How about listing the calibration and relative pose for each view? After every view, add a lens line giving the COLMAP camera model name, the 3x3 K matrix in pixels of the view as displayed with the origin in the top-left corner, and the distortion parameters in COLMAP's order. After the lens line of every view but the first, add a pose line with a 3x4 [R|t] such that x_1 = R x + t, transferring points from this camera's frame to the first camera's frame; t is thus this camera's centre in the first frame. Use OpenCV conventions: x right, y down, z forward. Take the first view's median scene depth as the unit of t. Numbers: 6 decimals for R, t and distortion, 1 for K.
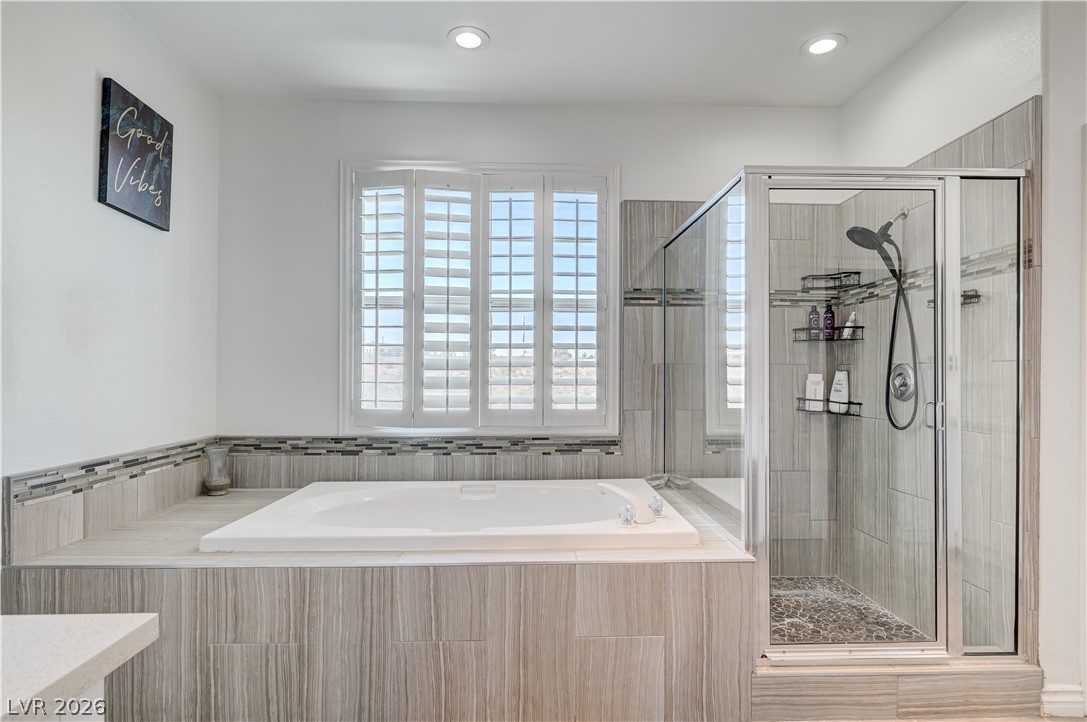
lens RADIAL K [[571.7, 0, 543.3], [0, 571.7, 369.7], [0, 0, 1]] dist [-0.002242, 0.000029]
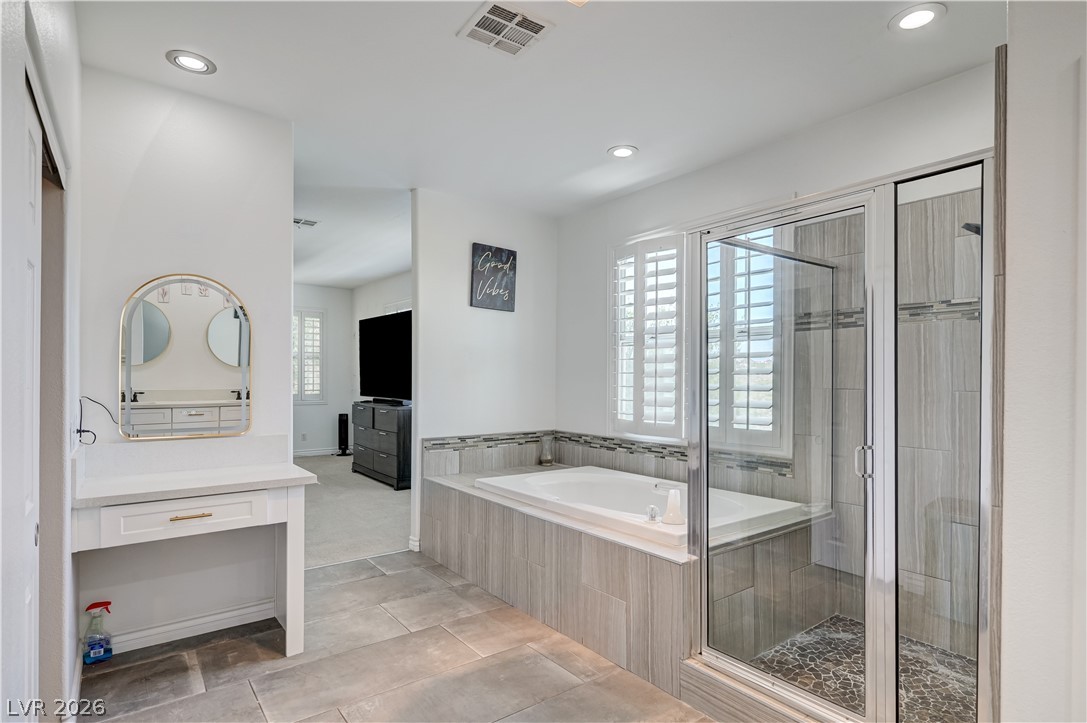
lens RADIAL K [[571.7, 0, 544.8], [0, 571.7, 367.1], [0, 0, 1]] dist [-0.002242, 0.000029]
pose [[0.569970, -0.016961, -0.821491, 0.787080], [0.005264, 0.999842, -0.016991, -0.036168], [0.821649, 0.005360, 0.569969, 0.060614]]
